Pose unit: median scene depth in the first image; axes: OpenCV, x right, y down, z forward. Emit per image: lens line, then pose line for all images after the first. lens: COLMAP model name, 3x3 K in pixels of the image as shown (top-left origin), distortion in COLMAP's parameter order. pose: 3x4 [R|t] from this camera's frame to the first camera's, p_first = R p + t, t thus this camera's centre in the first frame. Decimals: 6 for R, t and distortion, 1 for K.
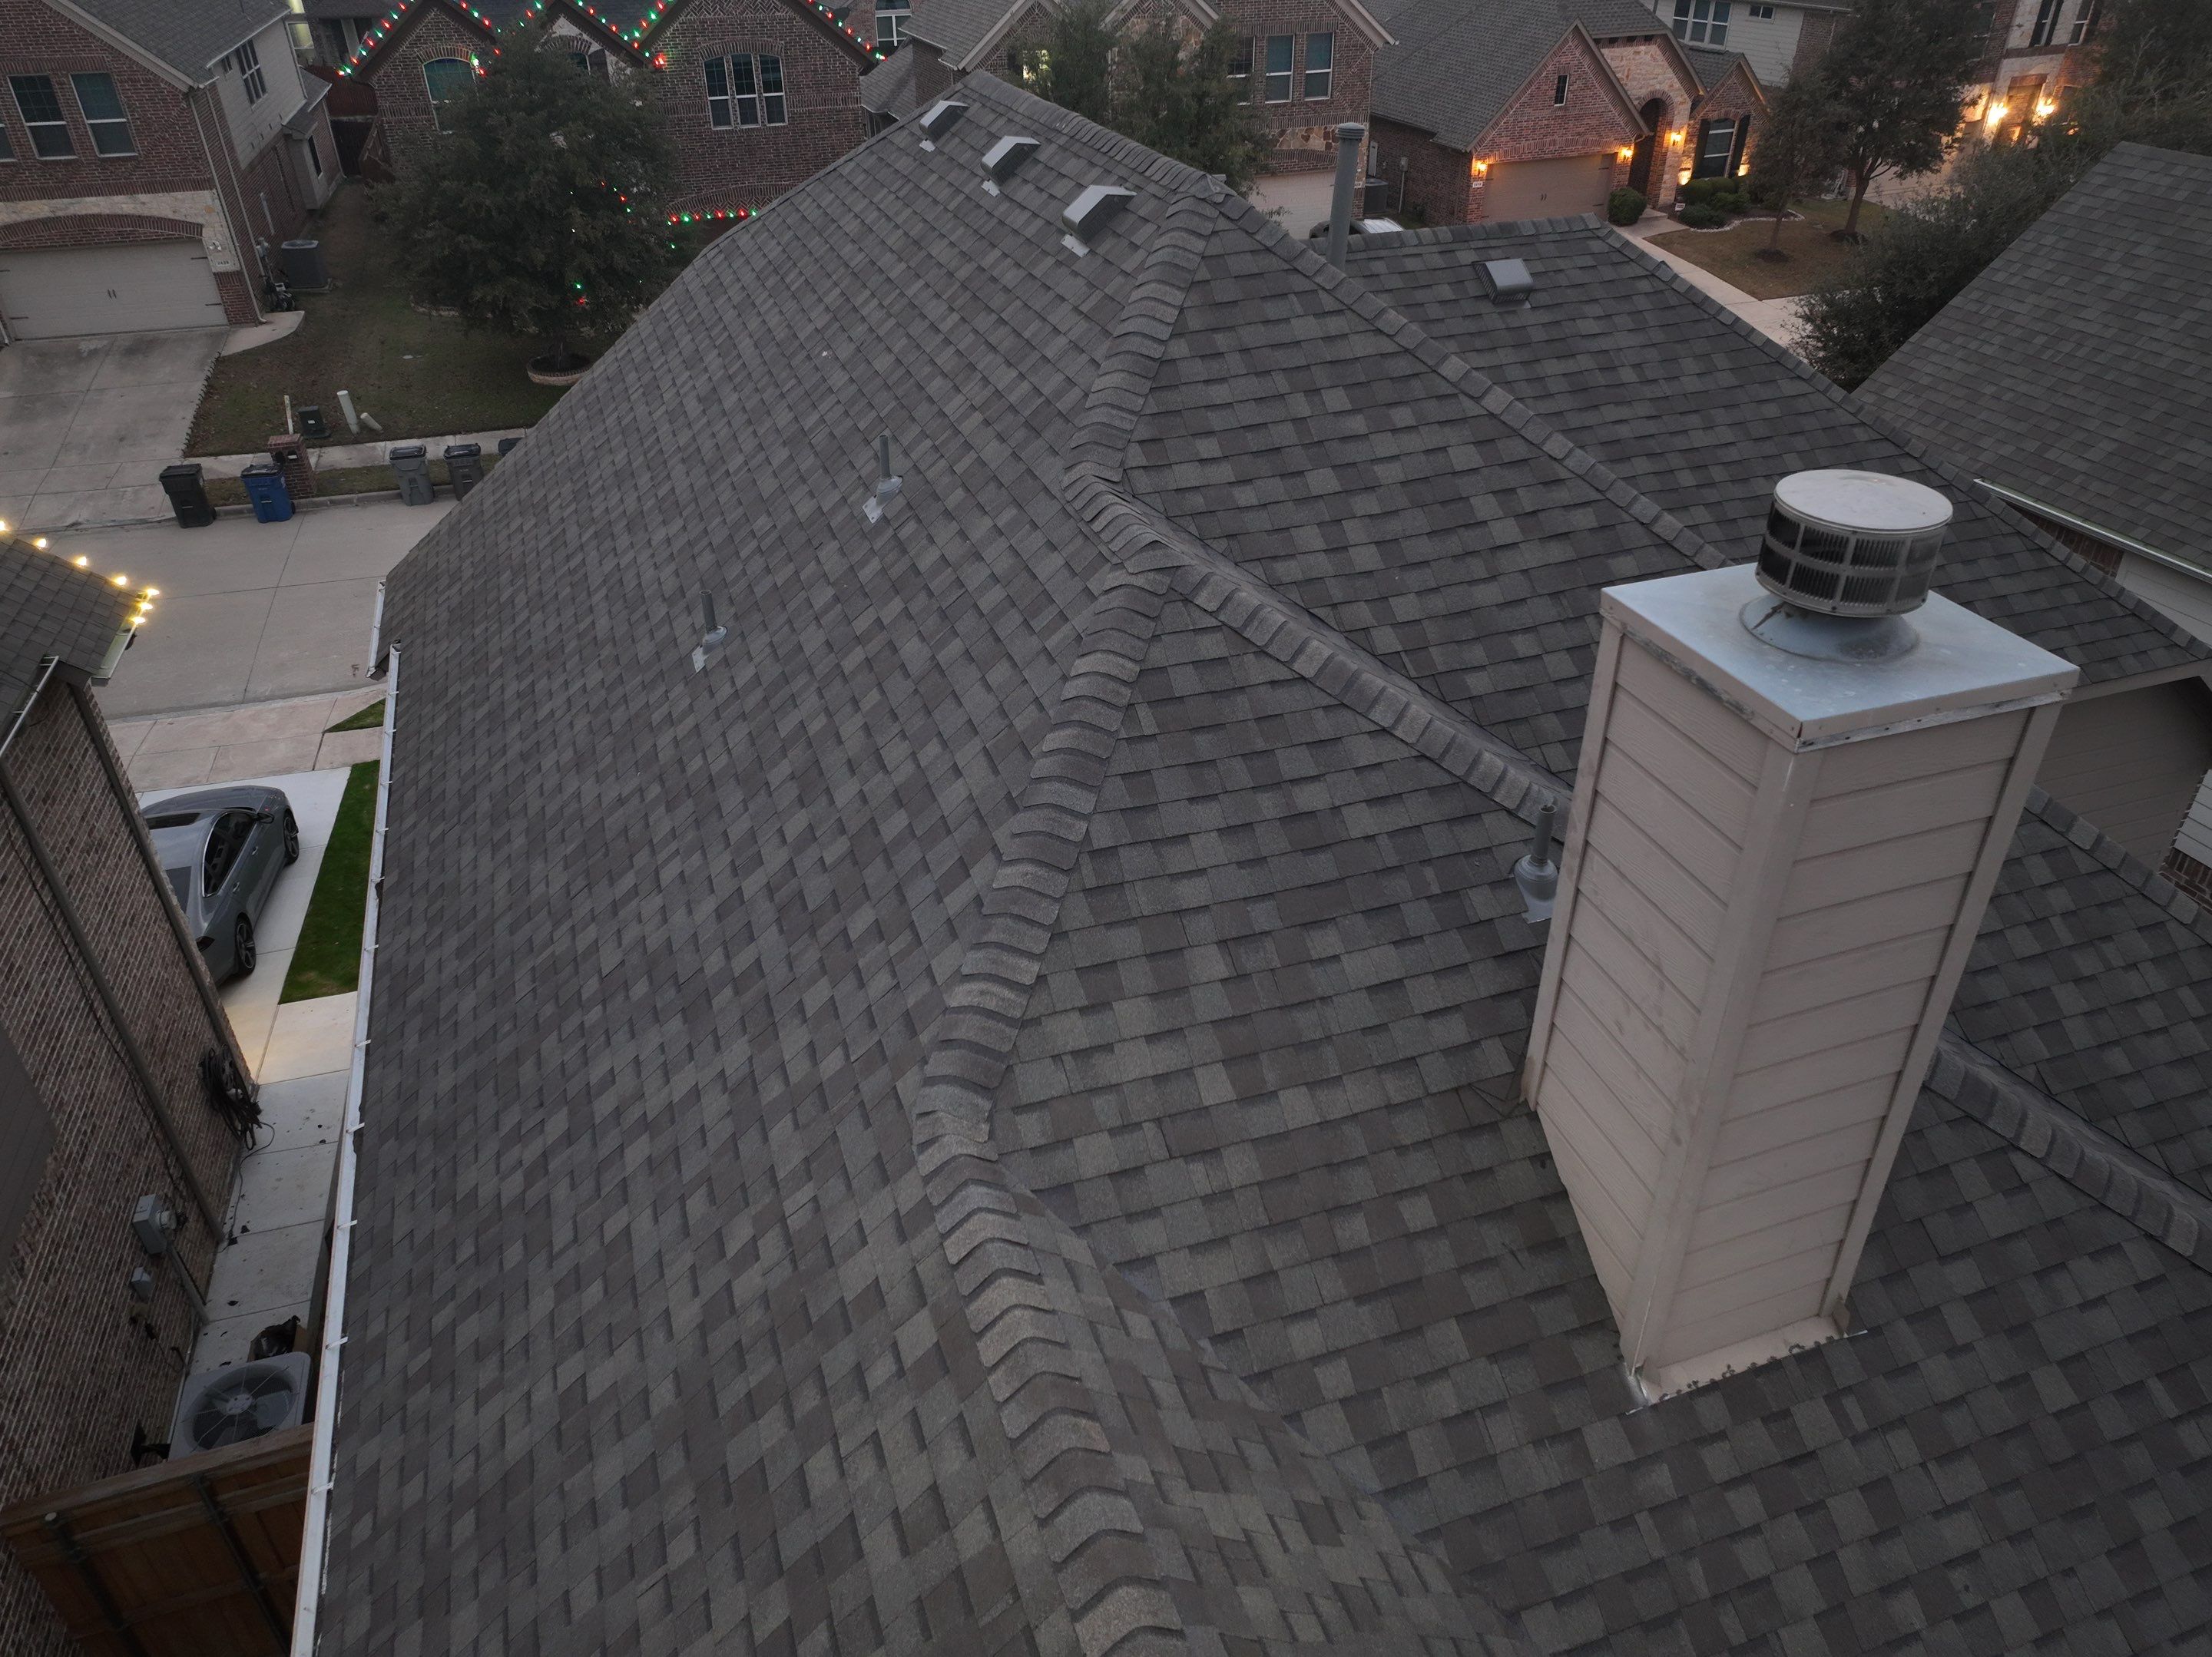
lens RADIAL K [[1498.1, 0, 1112.1], [0, 1498.1, 823.7], [0, 0, 1]] dist [0.004017, 0.008837]
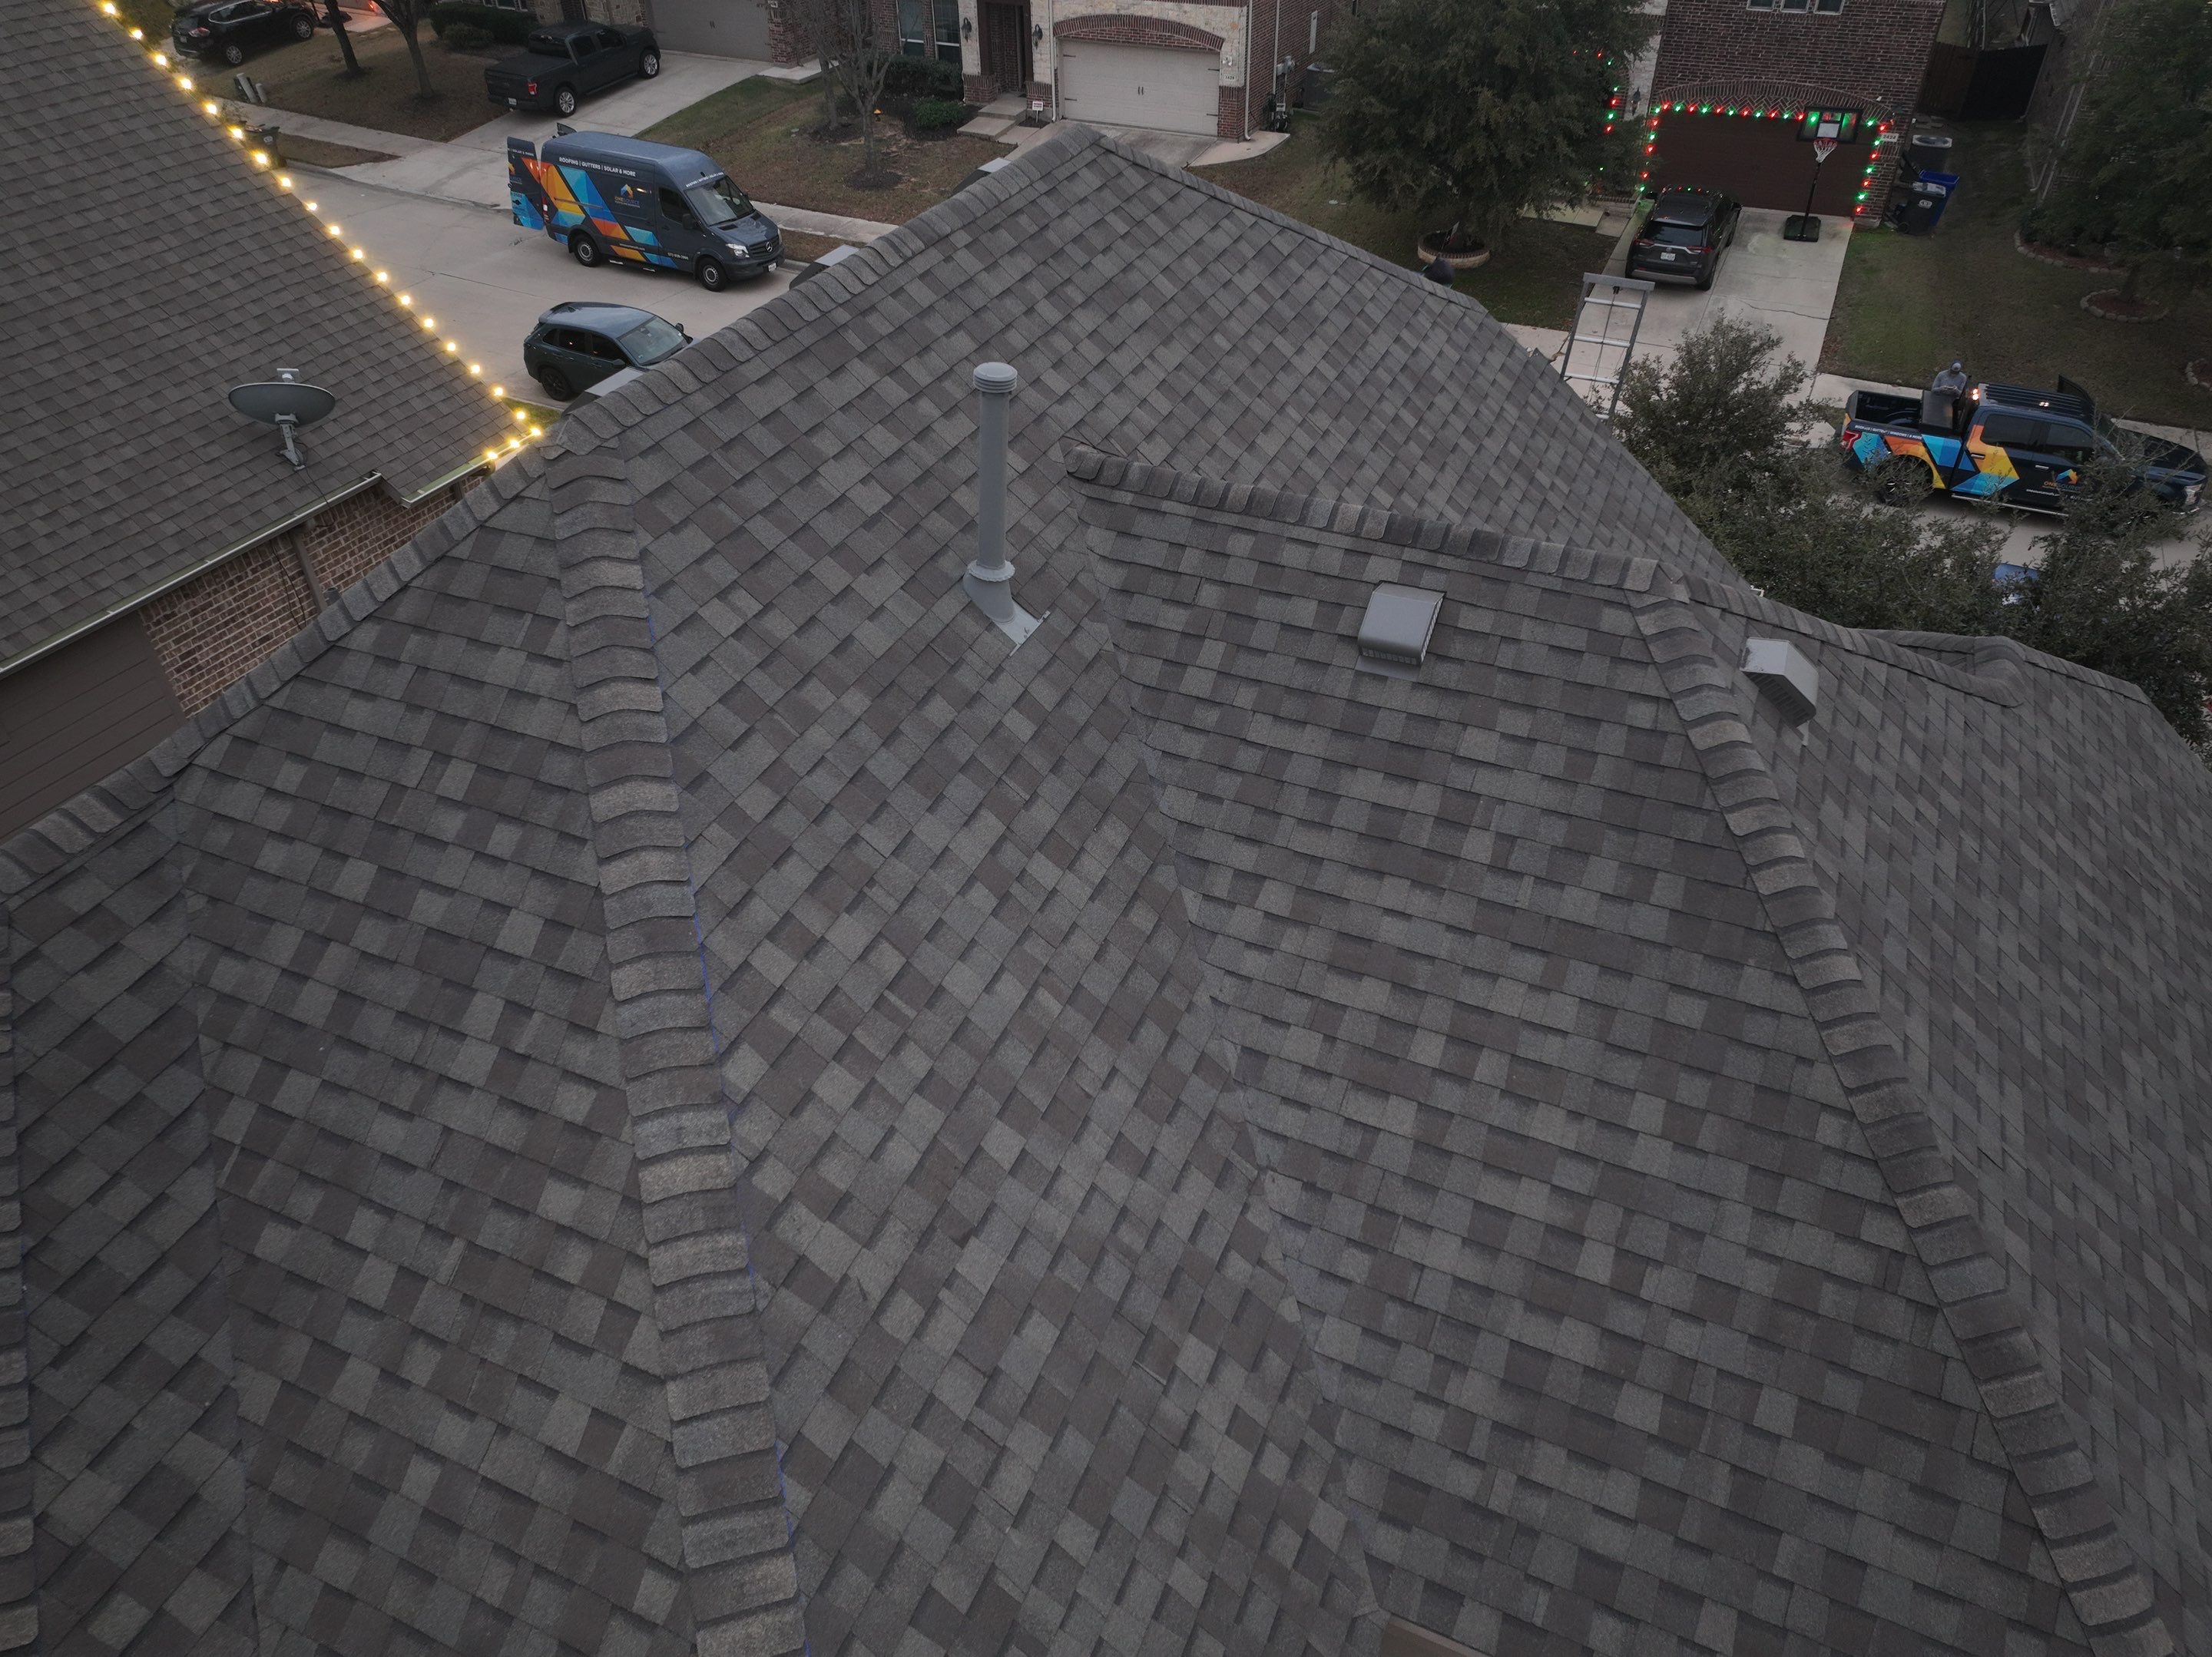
lens RADIAL K [[1498.1, 0, 1102.4], [0, 1498.1, 829.1], [0, 0, 1]] dist [0.004017, 0.008837]
pose [[0.735698, 0.428124, -0.524842, 0.565129], [-0.372143, 0.902954, 0.214904, -0.391431], [0.565913, 0.037212, 0.823625, 0.425136]]
